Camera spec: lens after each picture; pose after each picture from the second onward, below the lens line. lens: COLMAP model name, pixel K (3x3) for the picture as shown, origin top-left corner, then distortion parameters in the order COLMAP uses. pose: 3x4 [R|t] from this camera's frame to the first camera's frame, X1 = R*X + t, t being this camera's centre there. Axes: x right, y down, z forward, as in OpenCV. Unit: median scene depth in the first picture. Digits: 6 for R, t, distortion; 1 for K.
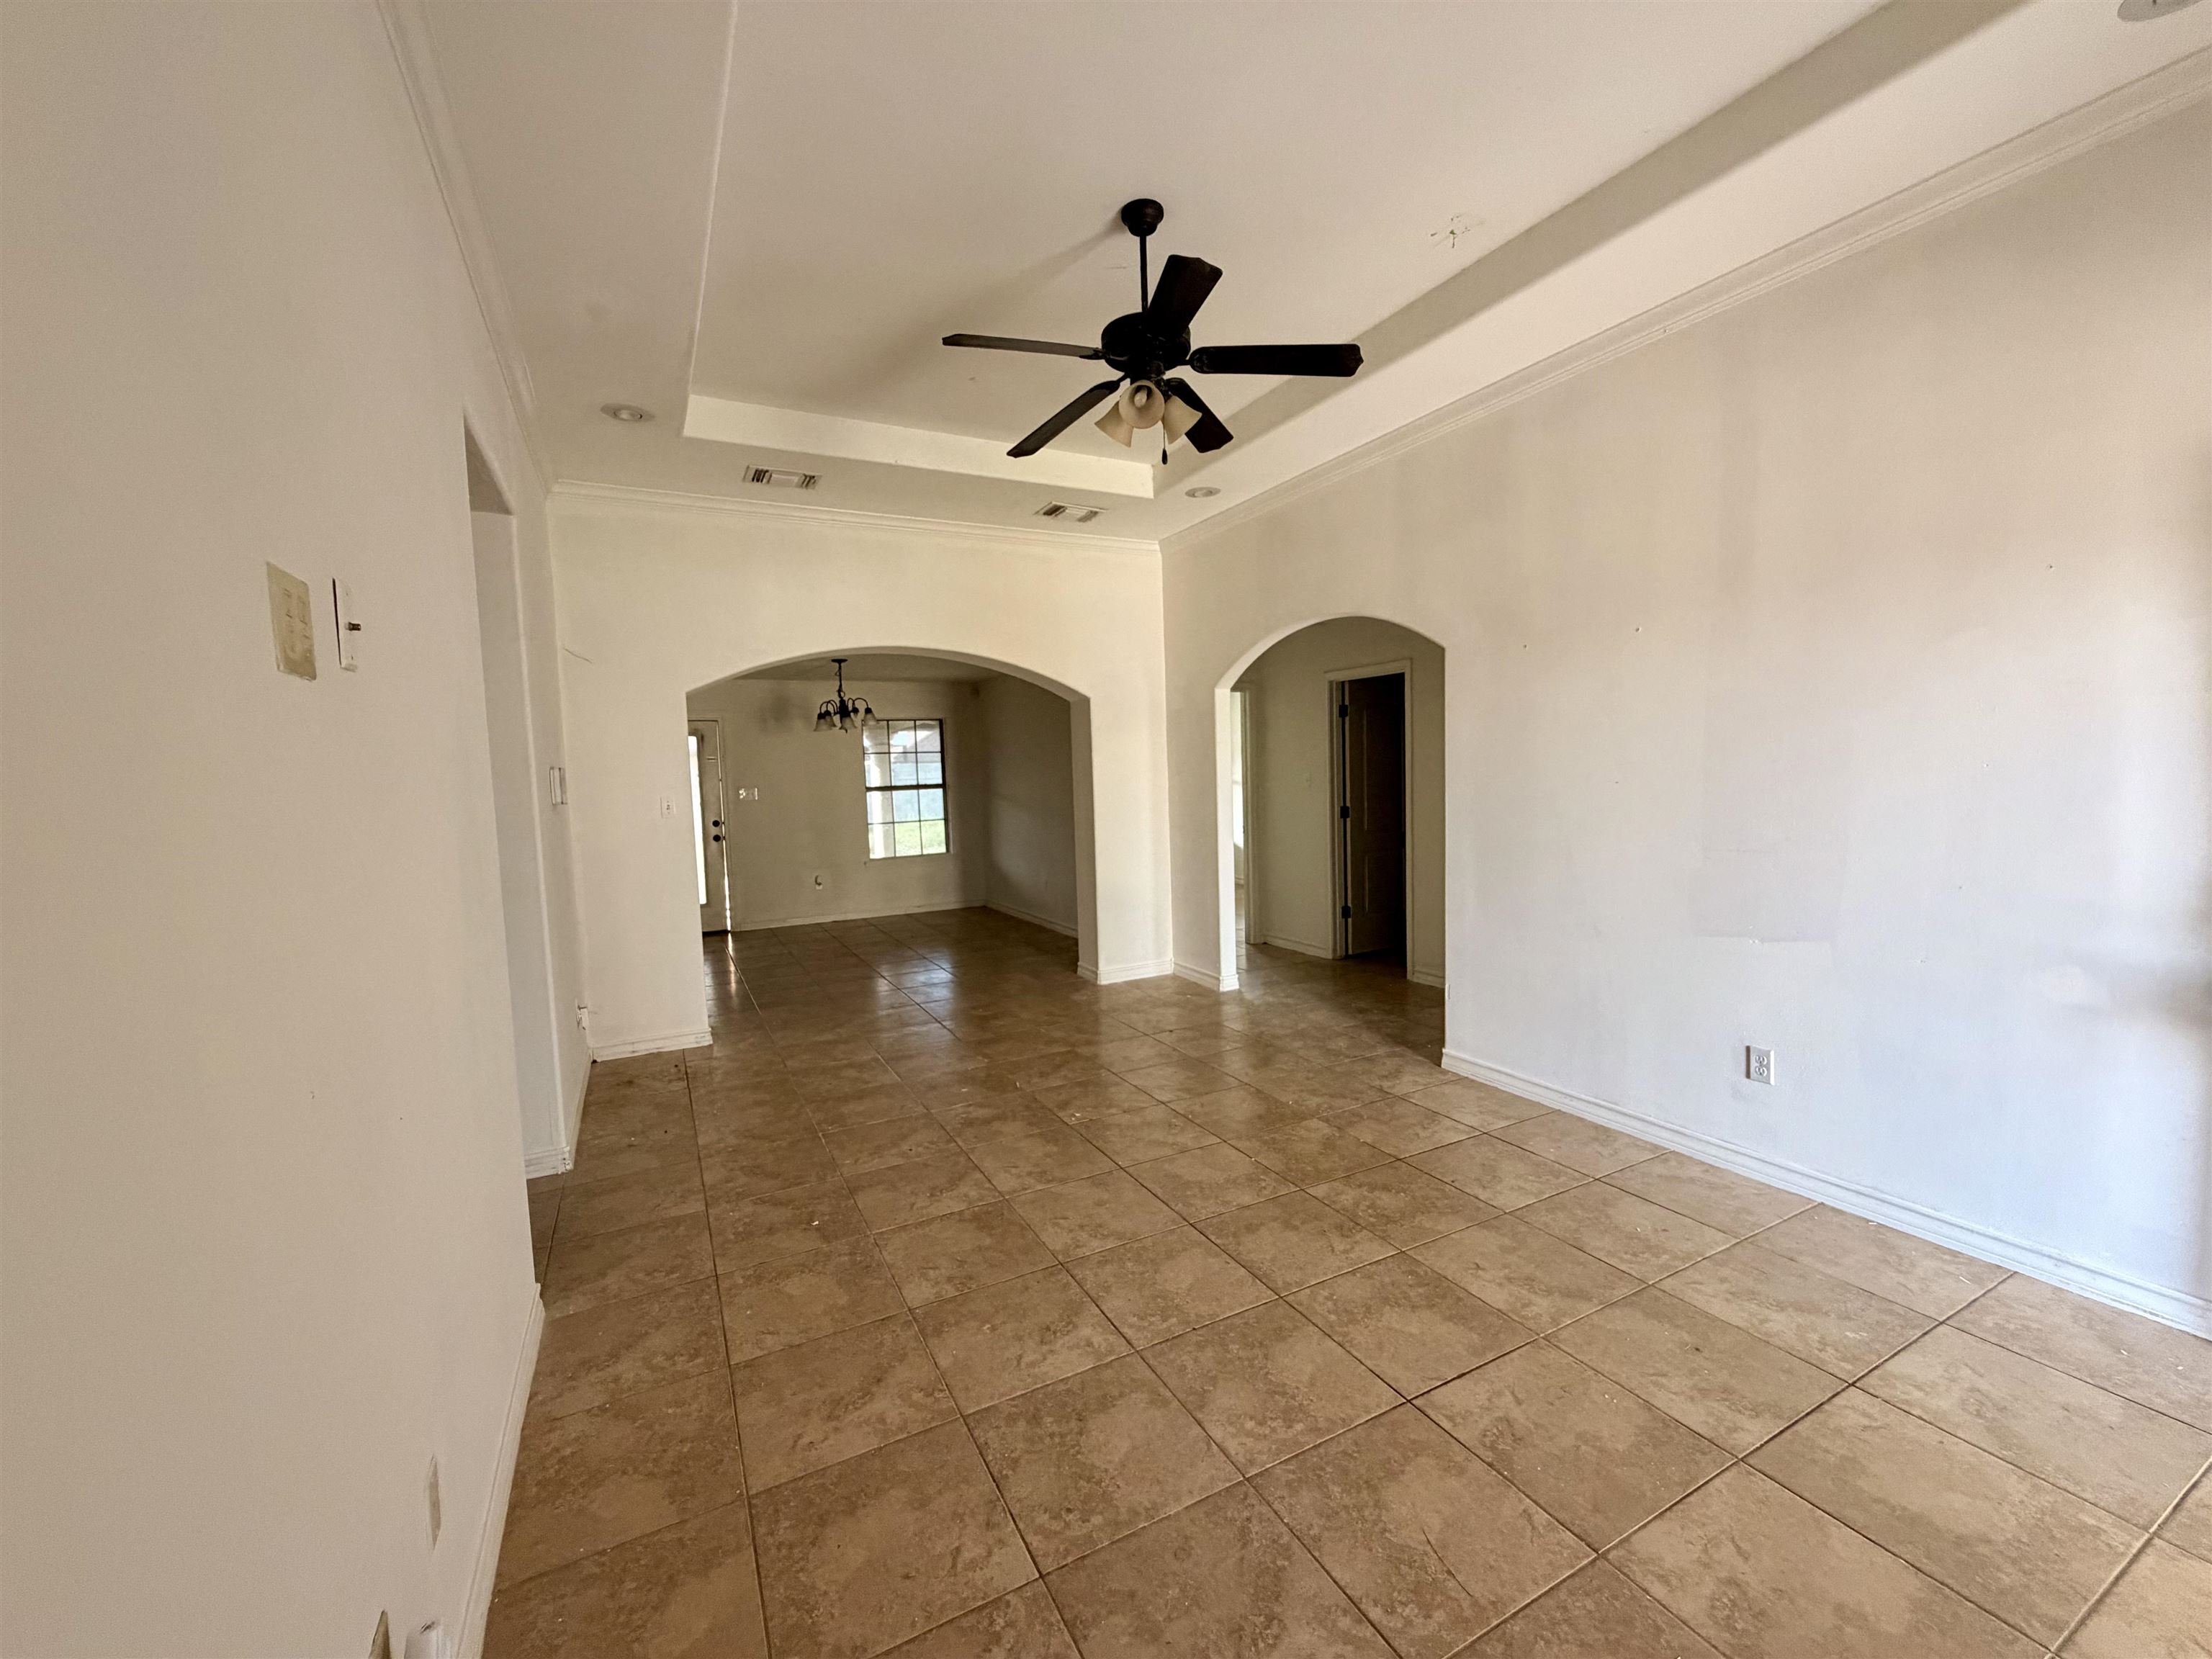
lens RADIAL K [[881.3, 0, 1085.7], [0, 881.3, 839.5], [0, 0, 1]] dist [-0.003442, 0.001258]
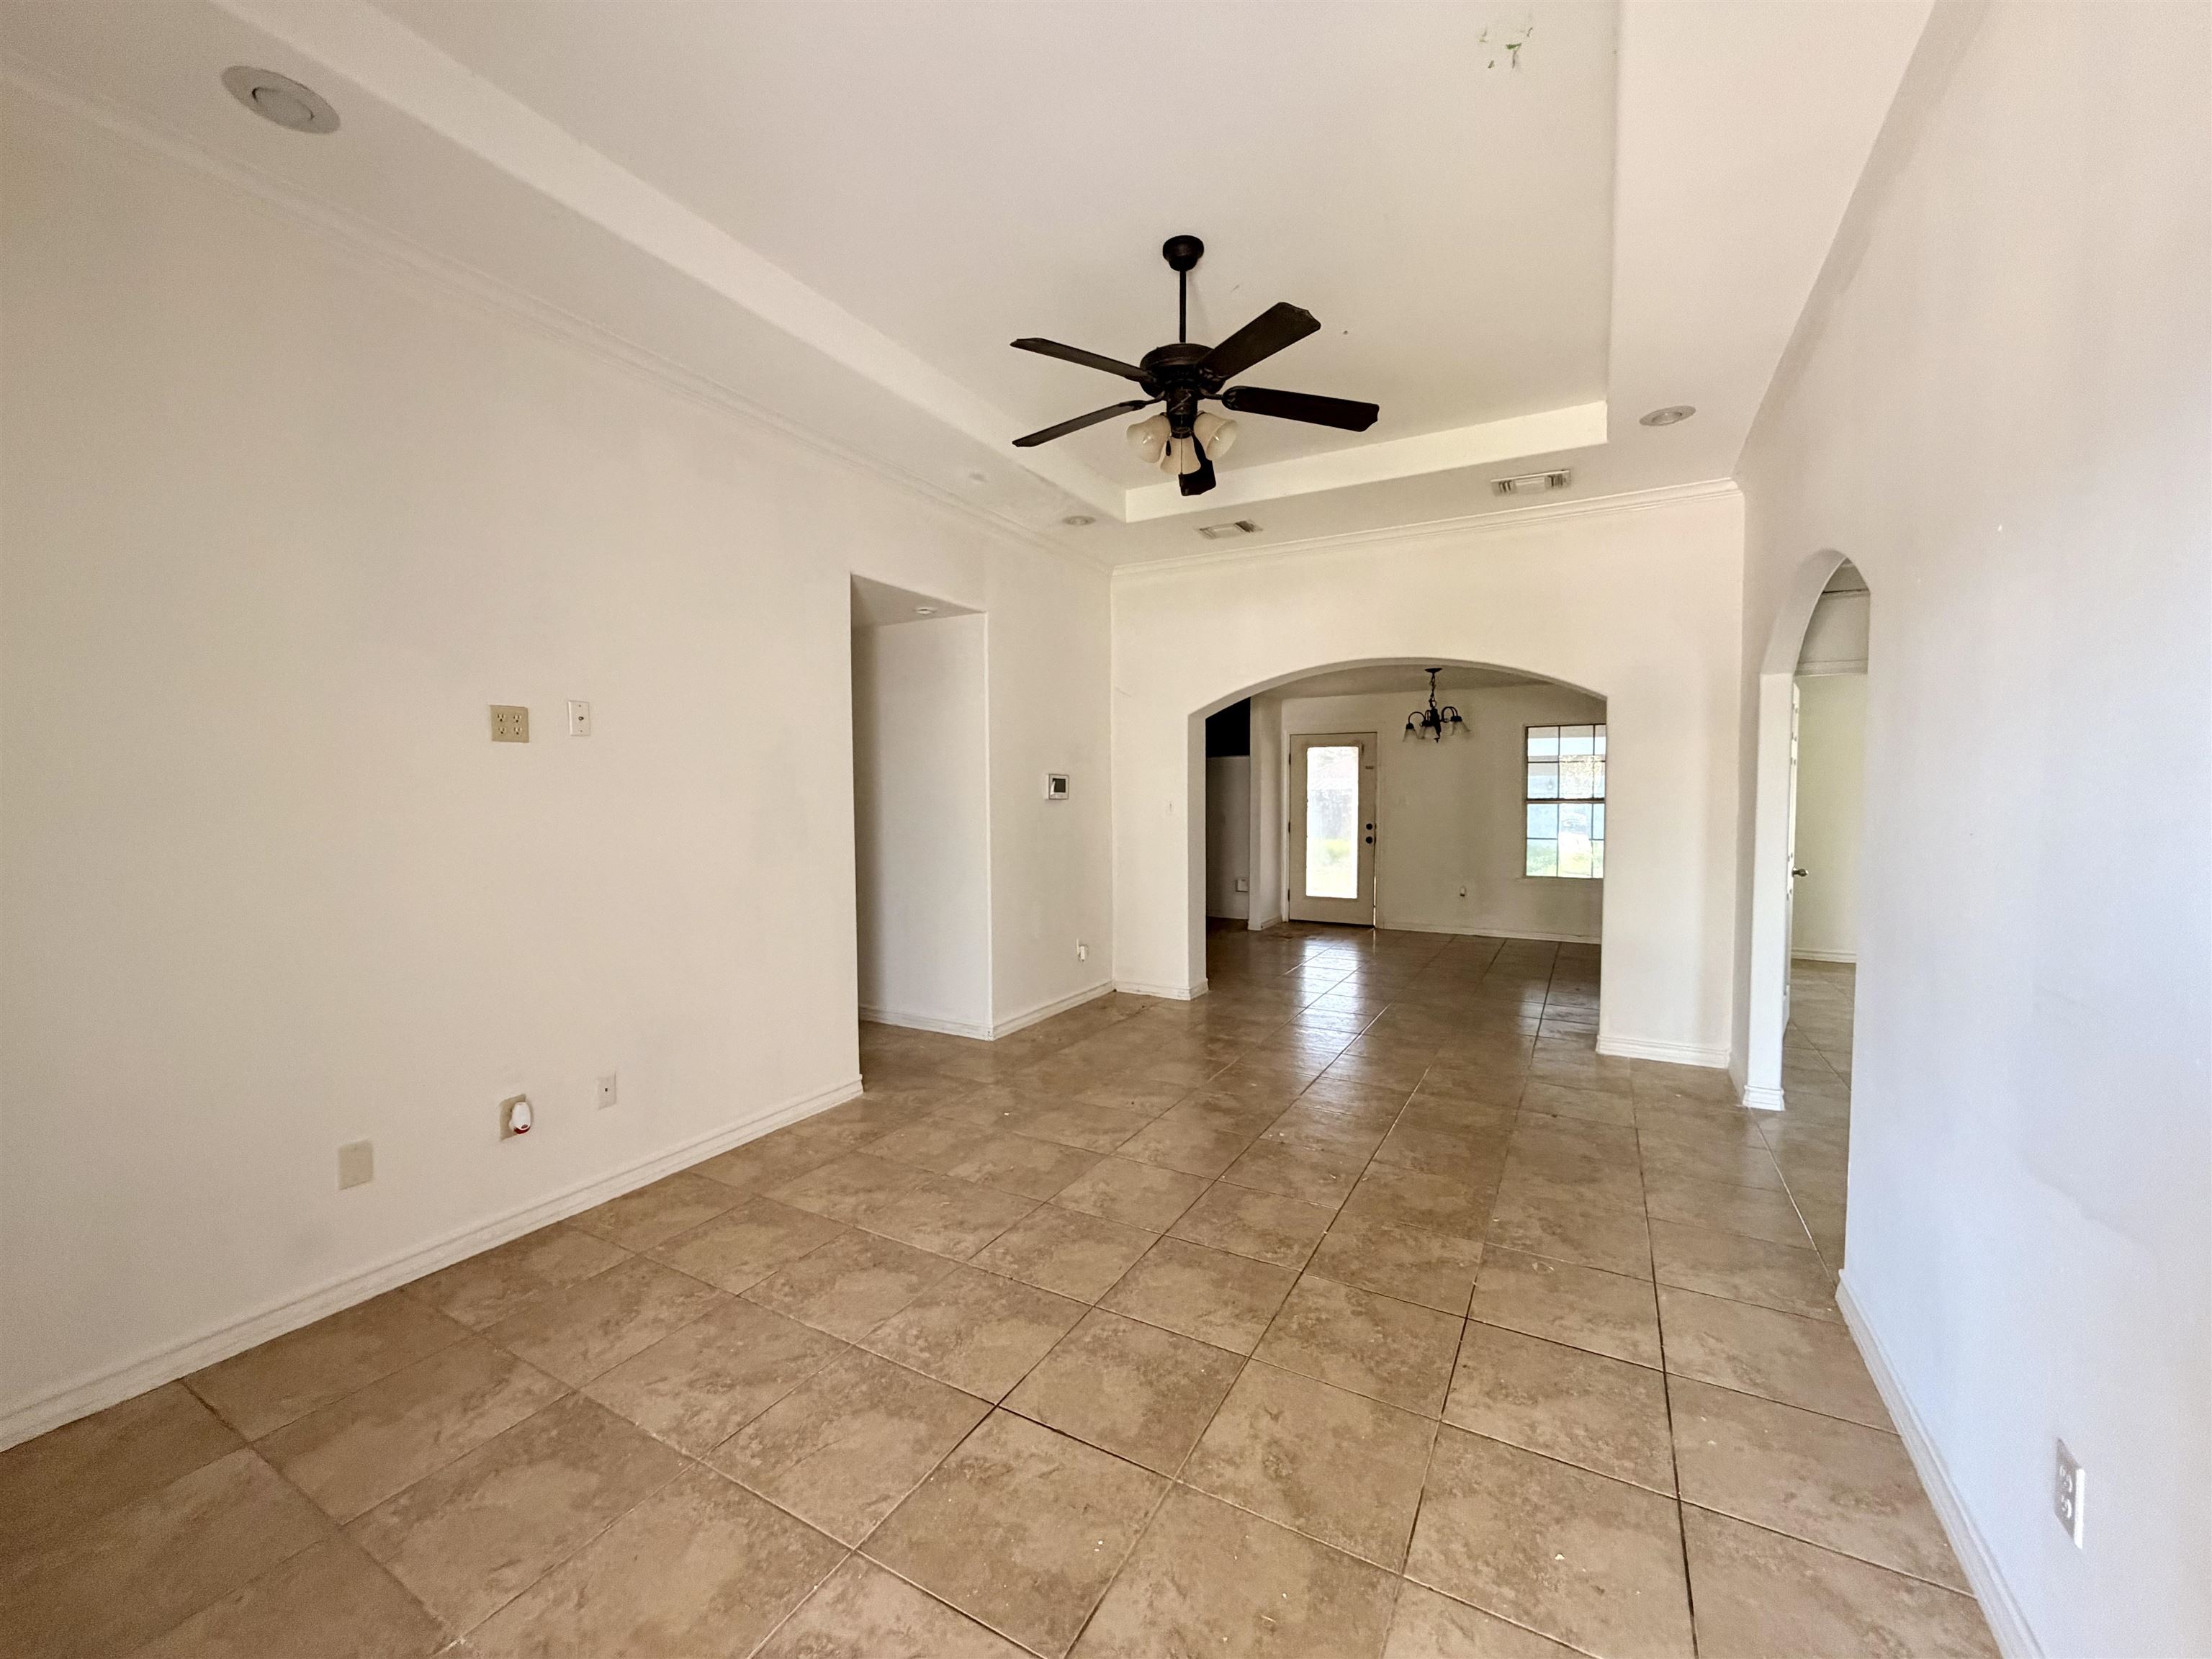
lens RADIAL K [[881.3, 0, 1104.7], [0, 881.3, 832.5], [0, 0, 1]] dist [-0.003442, 0.001258]
pose [[0.553984, 0.069385, -0.829631, 0.883383], [-0.081877, 0.996231, 0.028645, -0.045037], [0.828492, 0.052058, 0.557577, 0.357422]]
